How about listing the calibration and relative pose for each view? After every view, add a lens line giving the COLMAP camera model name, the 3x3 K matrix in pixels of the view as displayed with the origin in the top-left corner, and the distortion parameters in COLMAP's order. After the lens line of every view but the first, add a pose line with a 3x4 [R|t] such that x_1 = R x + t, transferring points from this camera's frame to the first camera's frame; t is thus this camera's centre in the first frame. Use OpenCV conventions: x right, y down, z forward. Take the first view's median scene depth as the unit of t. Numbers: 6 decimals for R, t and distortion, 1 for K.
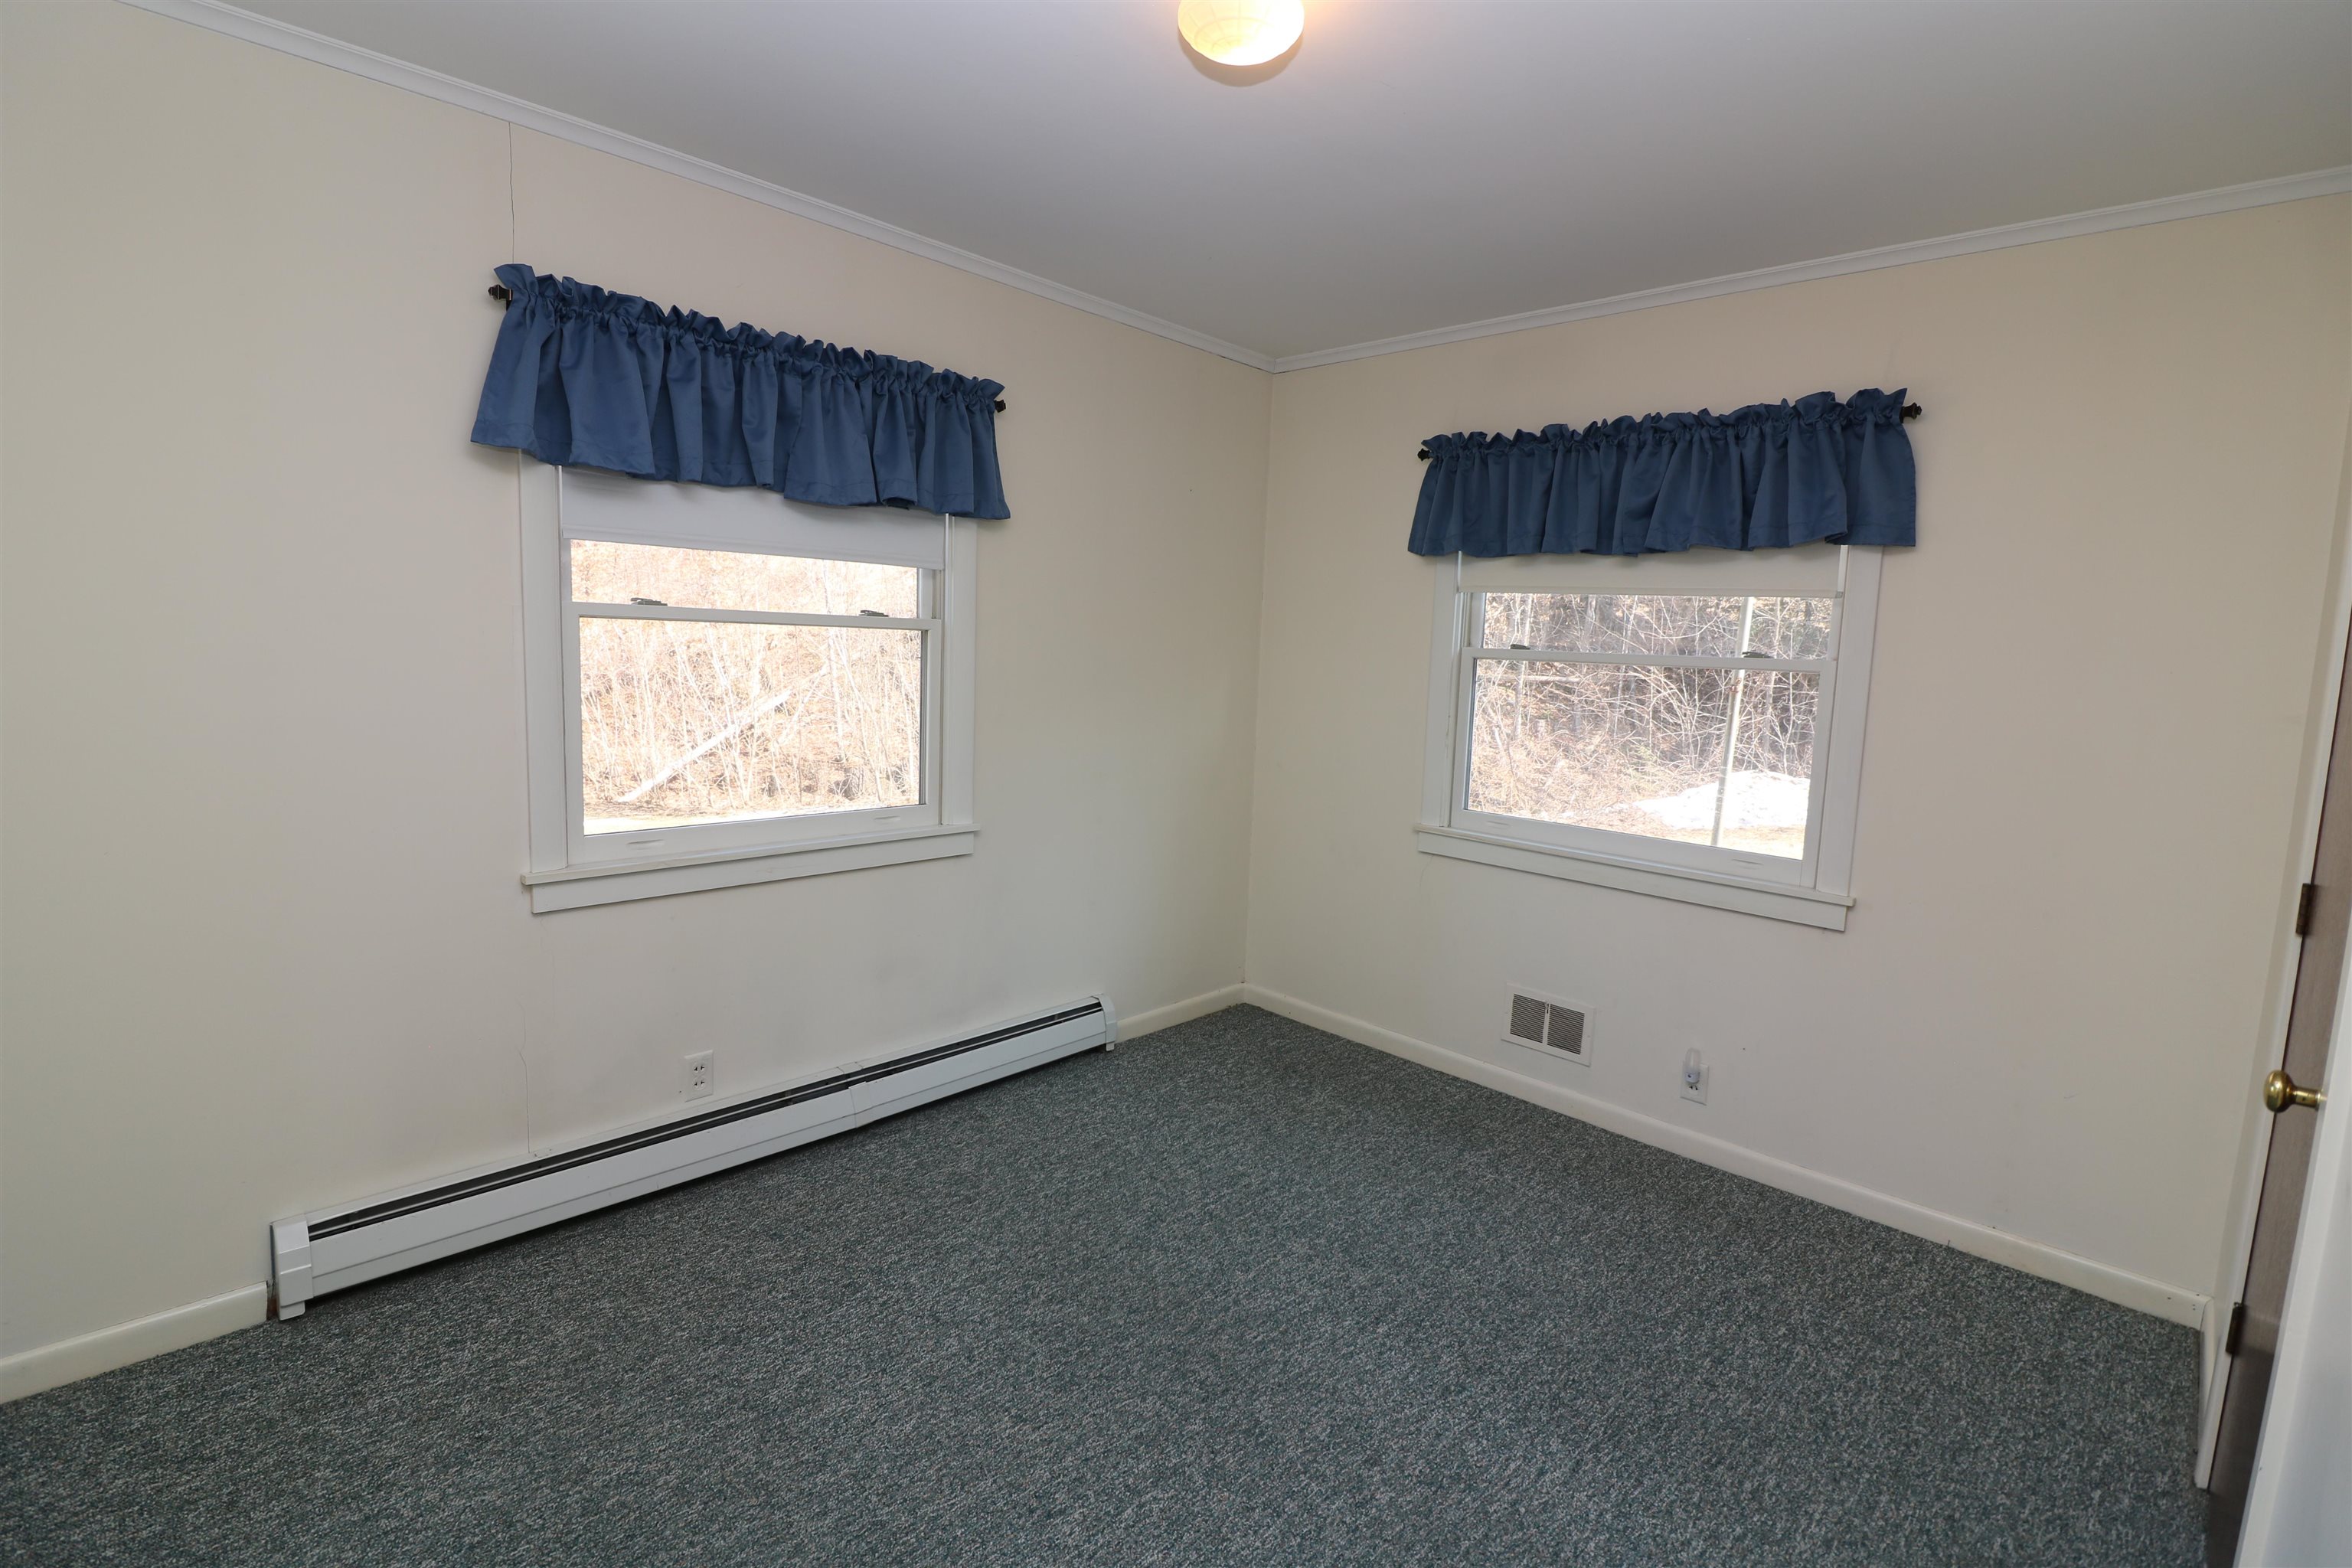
lens RADIAL K [[1109.3, 0, 1166.2], [0, 1109.3, 776.7], [0, 0, 1]] dist [-0.001701, -0.012841]
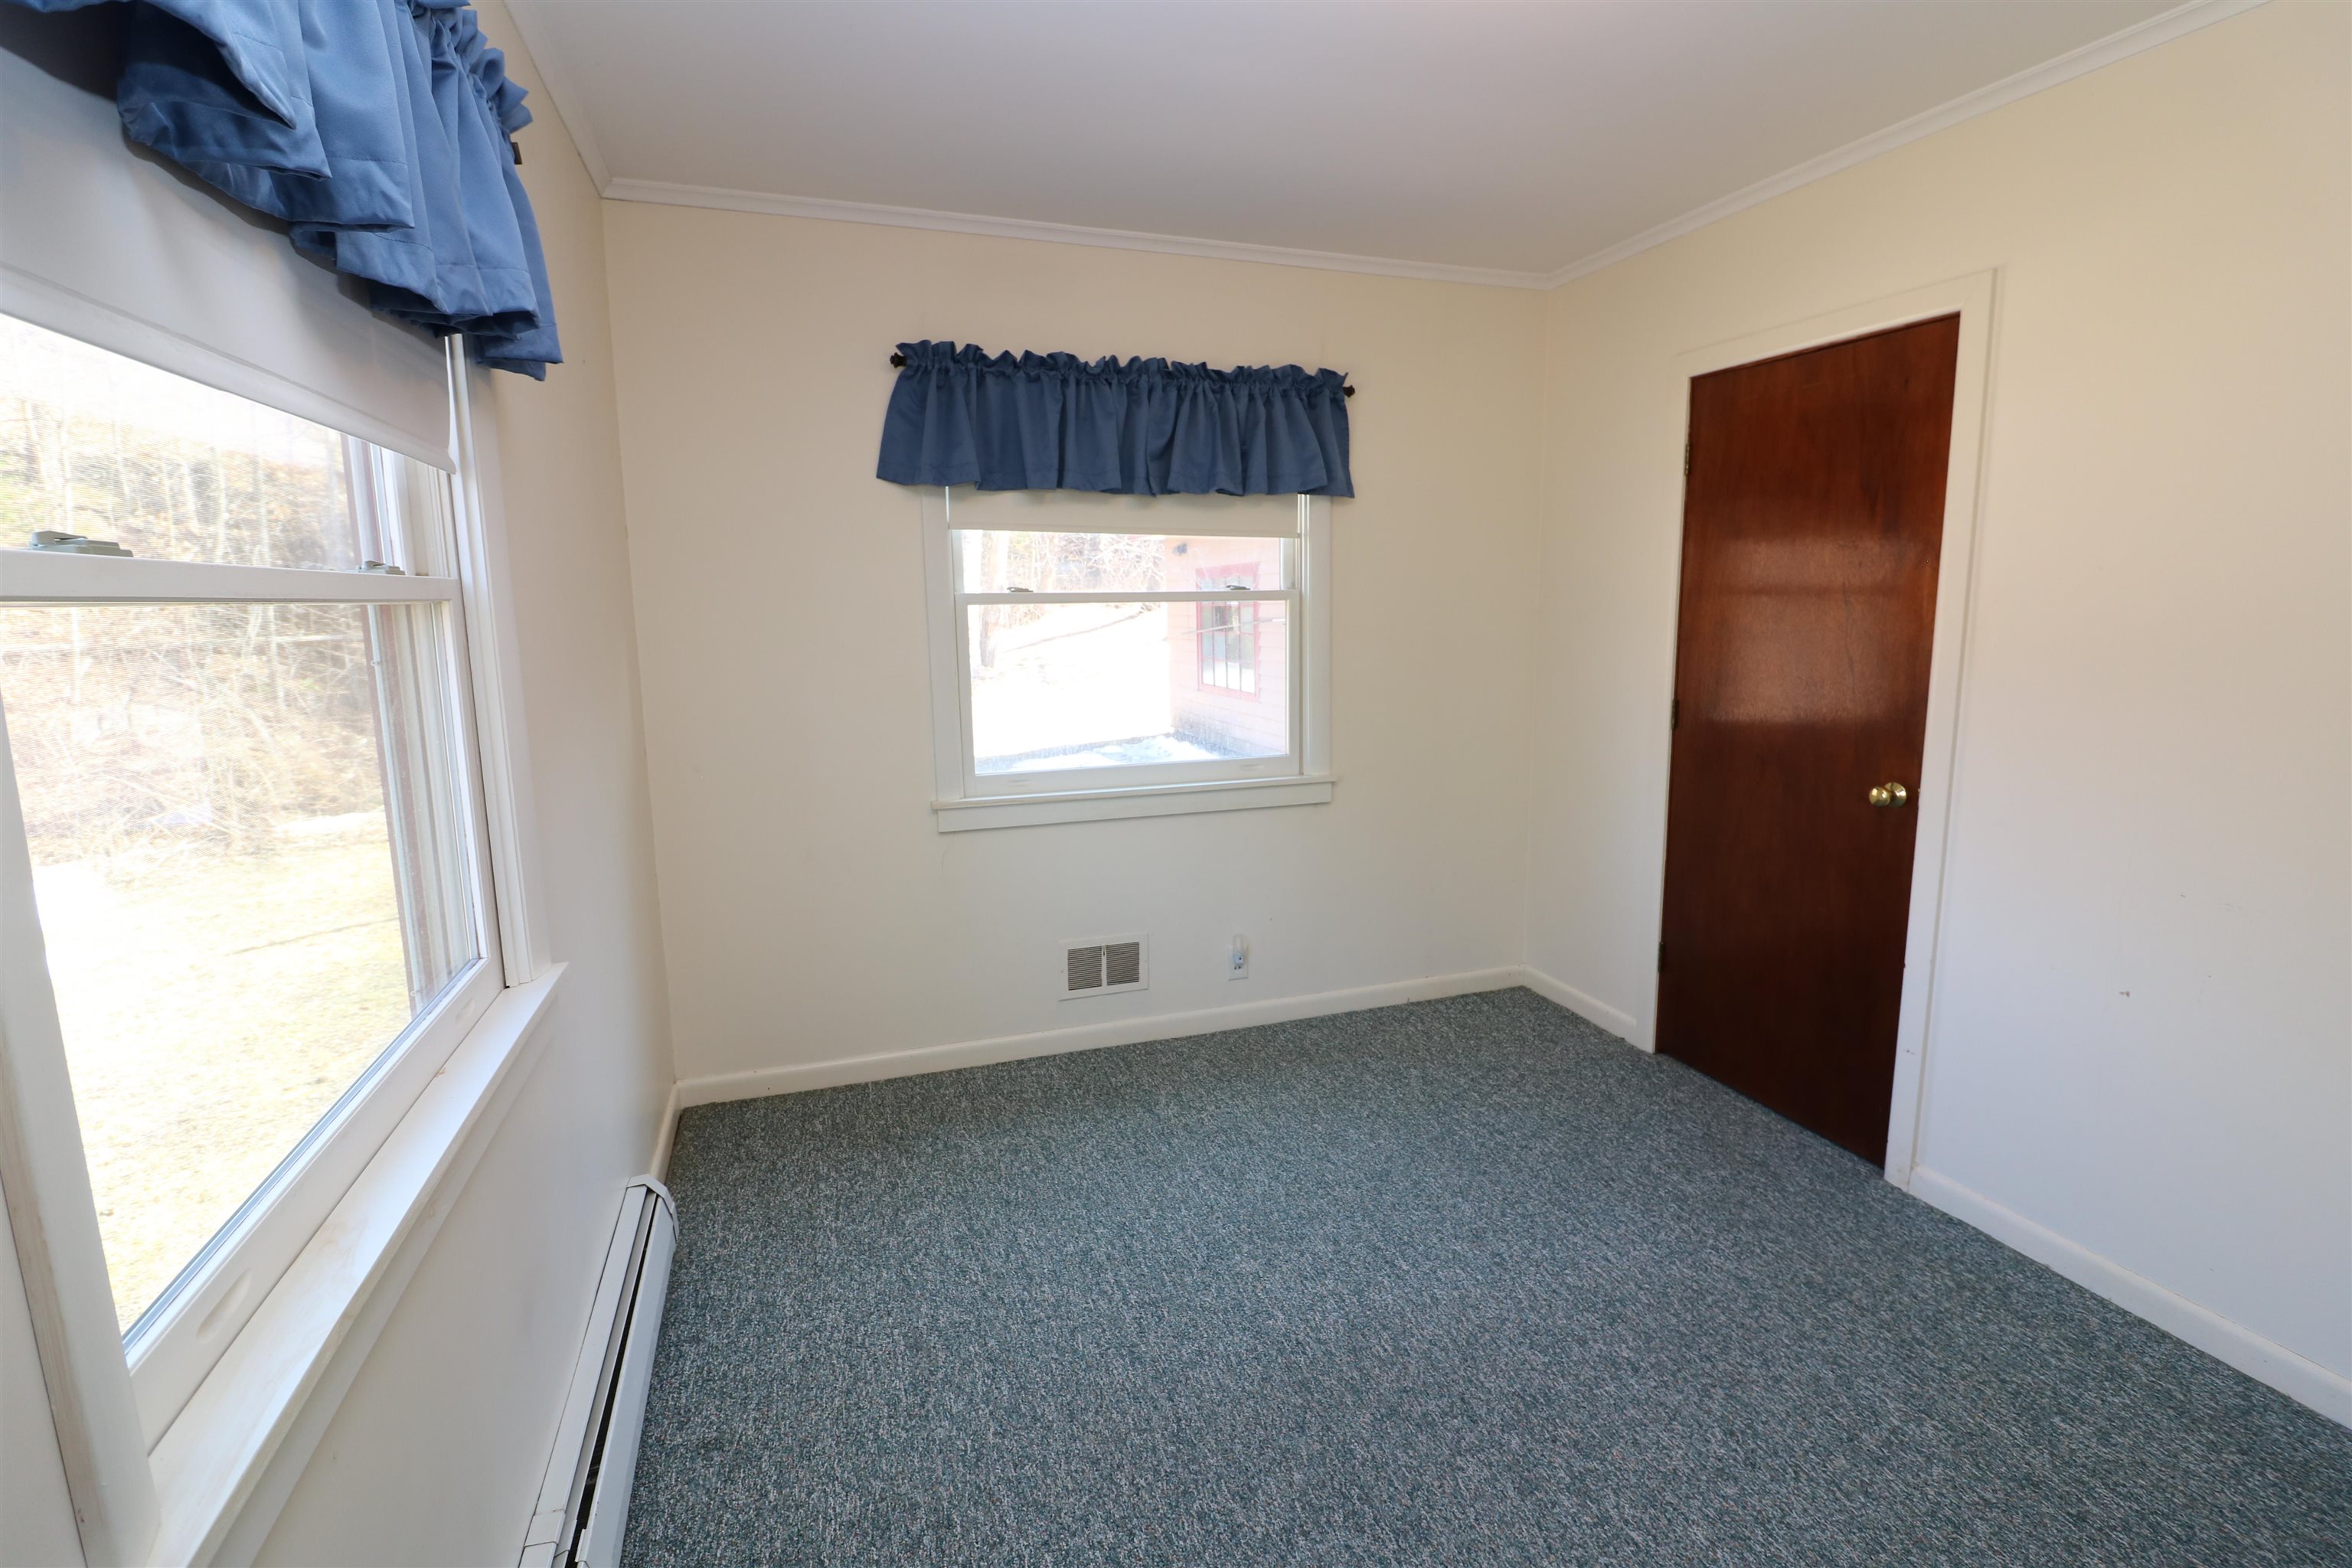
lens RADIAL K [[1109.3, 0, 1189.5], [0, 1109.3, 776.1], [0, 0, 1]] dist [-0.001701, -0.012841]
pose [[0.420543, -0.187259, 0.887737, -0.510597], [0.138531, 0.980248, 0.141147, -0.080889], [-0.896634, 0.063621, 0.438178, 0.508195]]
